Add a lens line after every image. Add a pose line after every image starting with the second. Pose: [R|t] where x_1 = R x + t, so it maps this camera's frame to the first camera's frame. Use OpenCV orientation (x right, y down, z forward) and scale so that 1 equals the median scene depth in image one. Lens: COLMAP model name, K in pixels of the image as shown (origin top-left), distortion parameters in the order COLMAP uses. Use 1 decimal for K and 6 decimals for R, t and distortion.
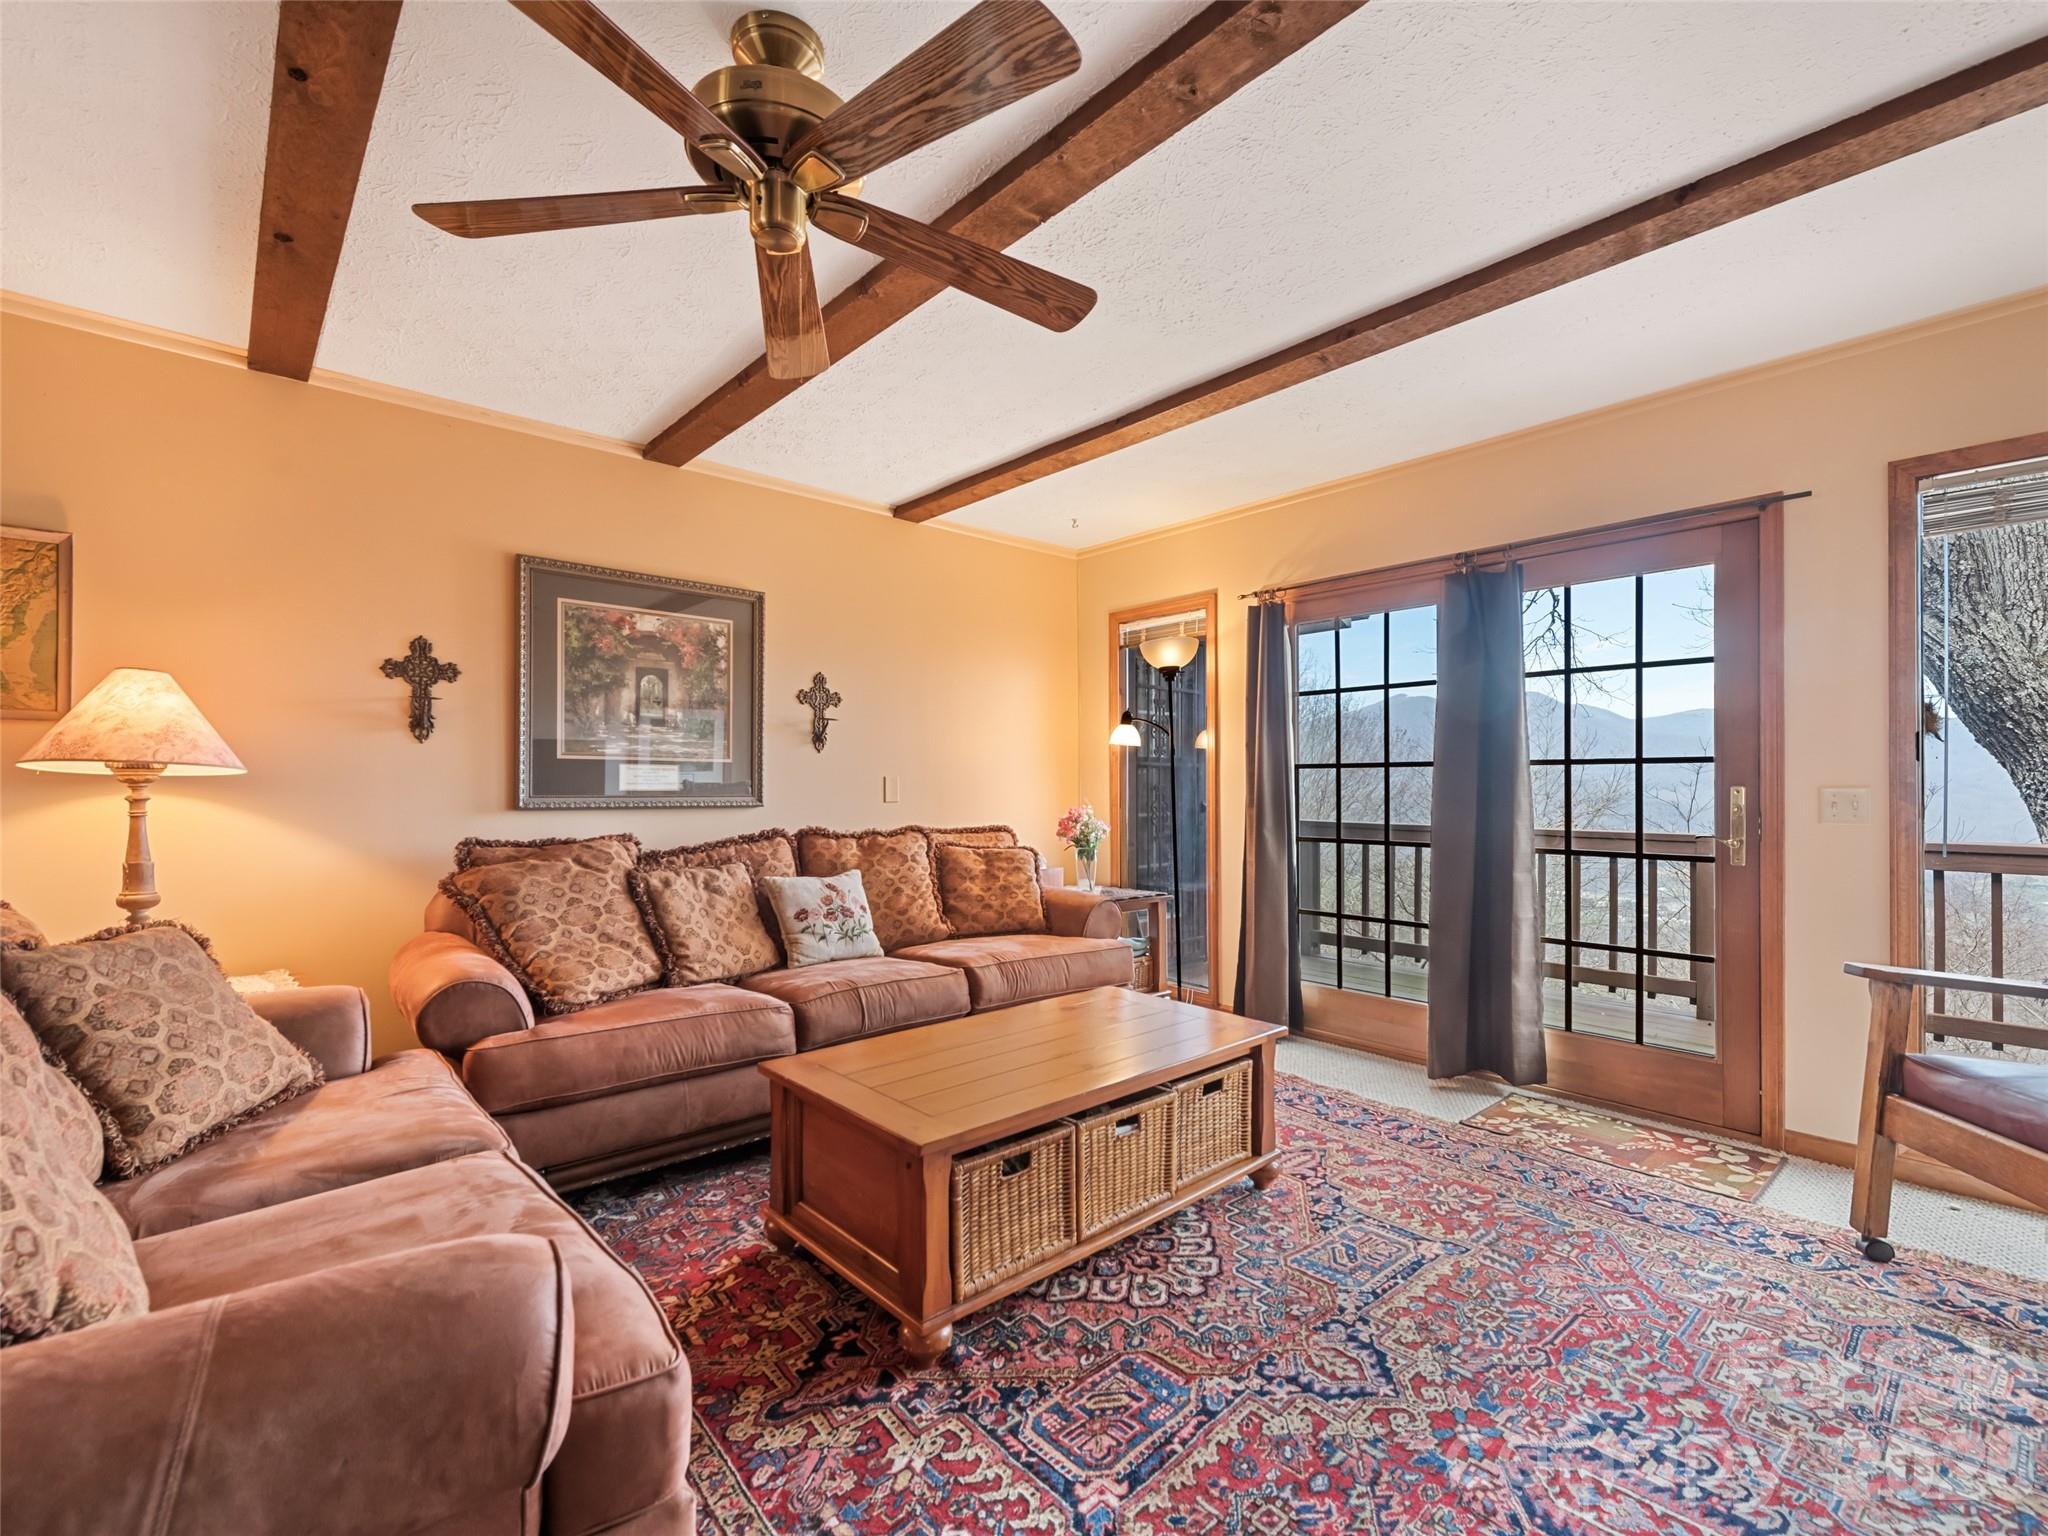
lens RADIAL K [[906.9, 0, 1025.3], [0, 906.9, 788.8], [0, 0, 1]] dist [0.017169, -0.005945]
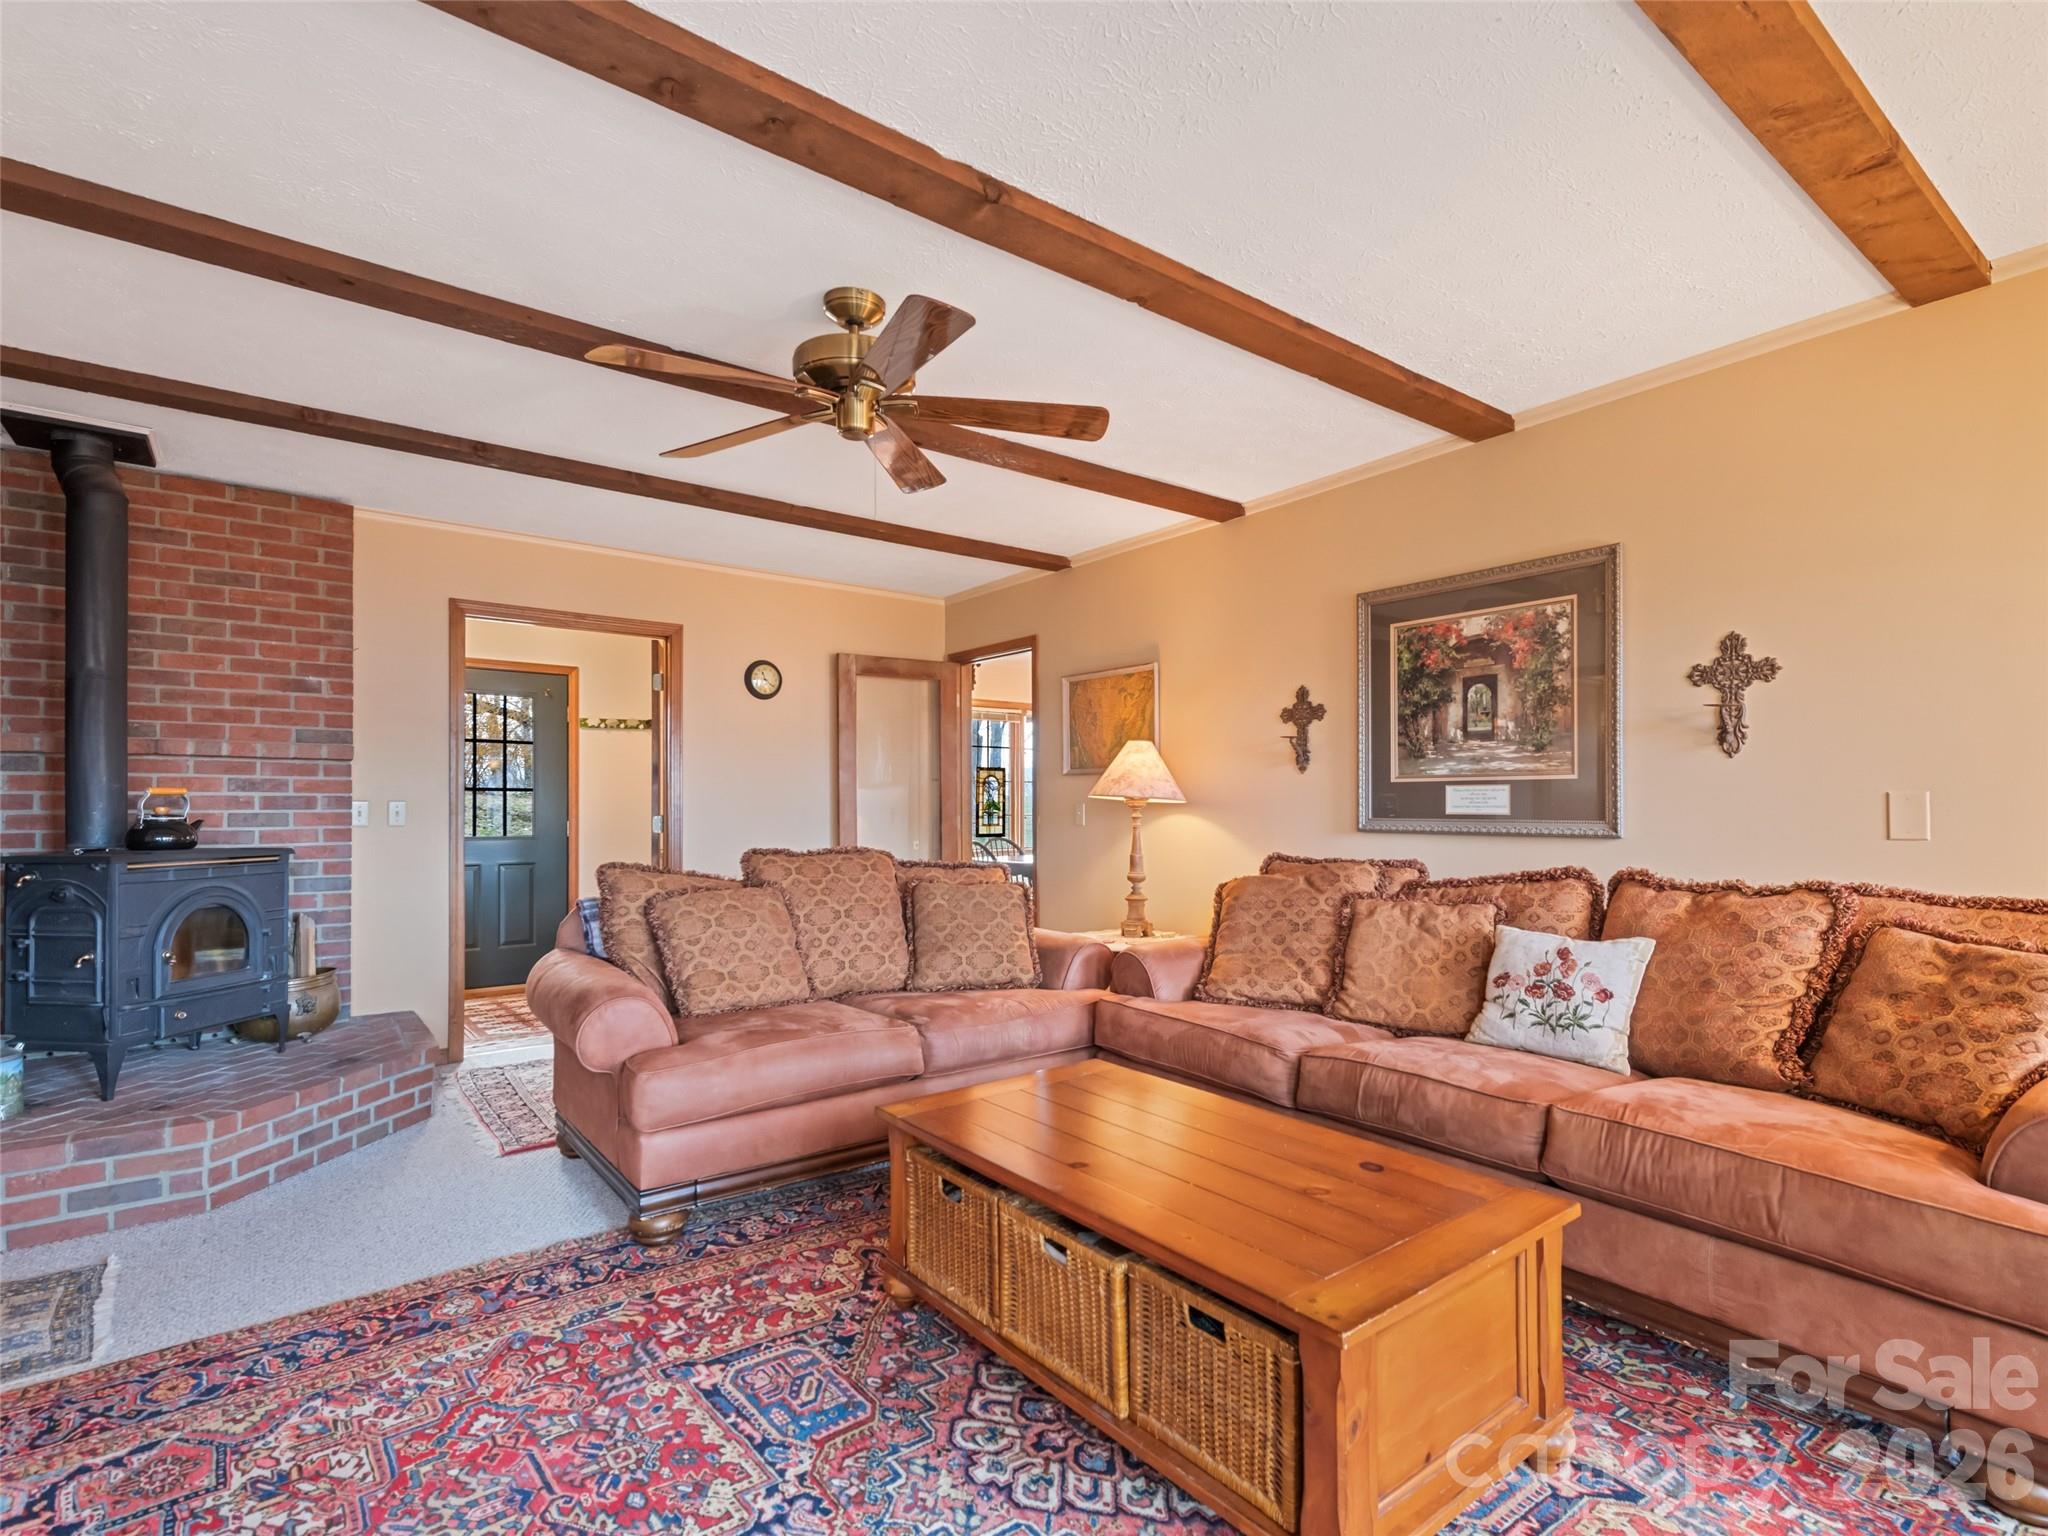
lens RADIAL K [[1007.0, 0, 1038.9], [0, 1007.0, 803.8], [0, 0, 1]] dist [0.018468, -0.000626]
pose [[-0.072135, -0.001849, -0.997393, 0.634503], [0.000541, 0.999998, -0.001893, -0.007136], [0.997395, -0.000676, -0.072133, 0.681917]]
